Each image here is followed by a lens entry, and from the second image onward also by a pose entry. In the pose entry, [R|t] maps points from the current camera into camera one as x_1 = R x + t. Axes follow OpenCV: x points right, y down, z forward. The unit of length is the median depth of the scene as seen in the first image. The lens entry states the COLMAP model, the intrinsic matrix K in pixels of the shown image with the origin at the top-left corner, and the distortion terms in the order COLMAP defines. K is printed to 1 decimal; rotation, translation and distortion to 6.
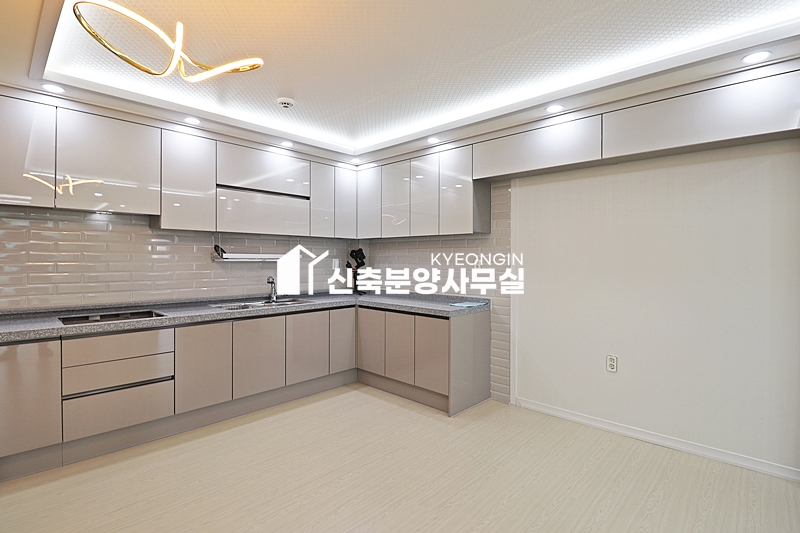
lens RADIAL K [[392.0, 0, 398.9], [0, 392.0, 260.0], [0, 0, 1]] dist [-0.000662, -0.000671]
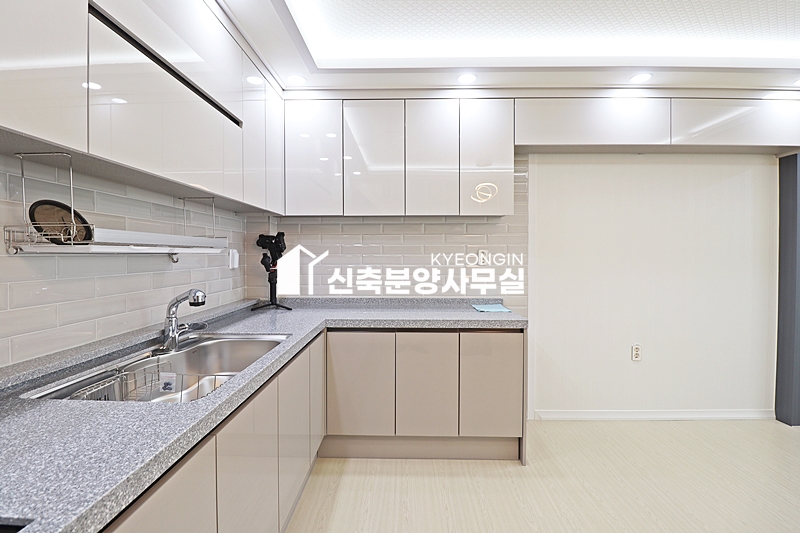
lens RADIAL K [[379.7, 0, 402.1], [0, 379.7, 259.0], [0, 0, 1]] dist [0.001575, -0.012849]
pose [[0.730299, -0.013224, 0.682999, -0.468836], [0.003732, 0.999875, 0.015369, 0.005262], [-0.683117, -0.008674, 0.730257, 0.591026]]
